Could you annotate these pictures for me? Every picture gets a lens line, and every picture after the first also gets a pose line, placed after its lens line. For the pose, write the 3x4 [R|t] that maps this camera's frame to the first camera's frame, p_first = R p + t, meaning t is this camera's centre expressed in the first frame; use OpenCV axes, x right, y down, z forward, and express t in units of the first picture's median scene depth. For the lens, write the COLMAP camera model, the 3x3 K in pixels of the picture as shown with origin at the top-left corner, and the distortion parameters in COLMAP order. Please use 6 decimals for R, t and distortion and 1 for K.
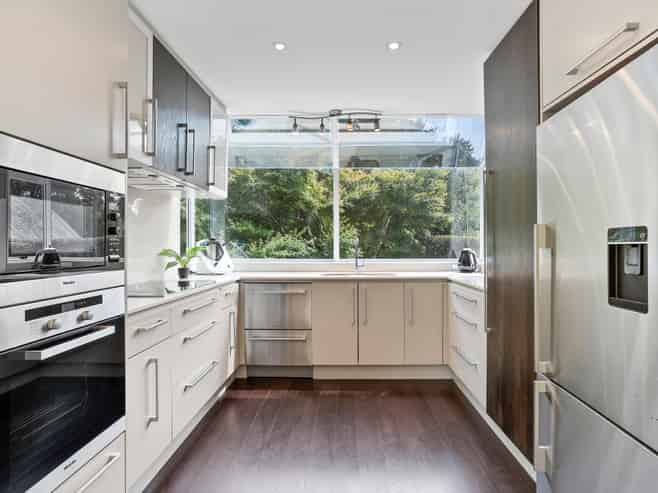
lens RADIAL K [[354.1, 0, 332.4], [0, 354.1, 247.1], [0, 0, 1]] dist [-0.029769, 0.014551]
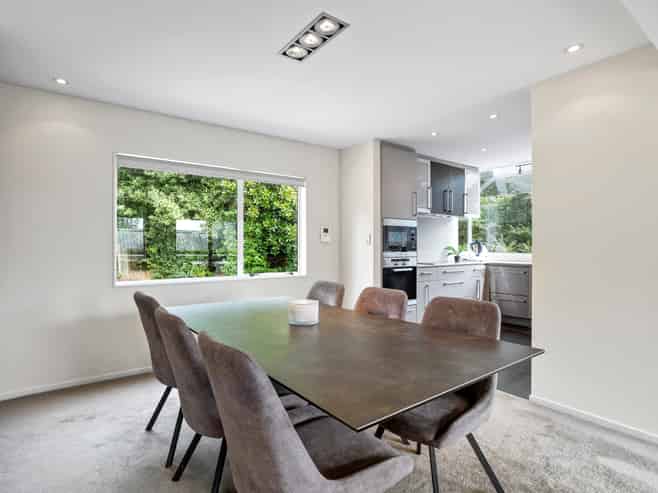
lens RADIAL K [[354.1, 0, 334.2], [0, 354.1, 246.8], [0, 0, 1]] dist [-0.029769, 0.014551]
pose [[0.622649, -0.002915, -0.782496, 1.335502], [-0.000527, 0.999991, -0.004144, 0.034255], [0.782501, 0.002992, 0.622642, -1.440096]]
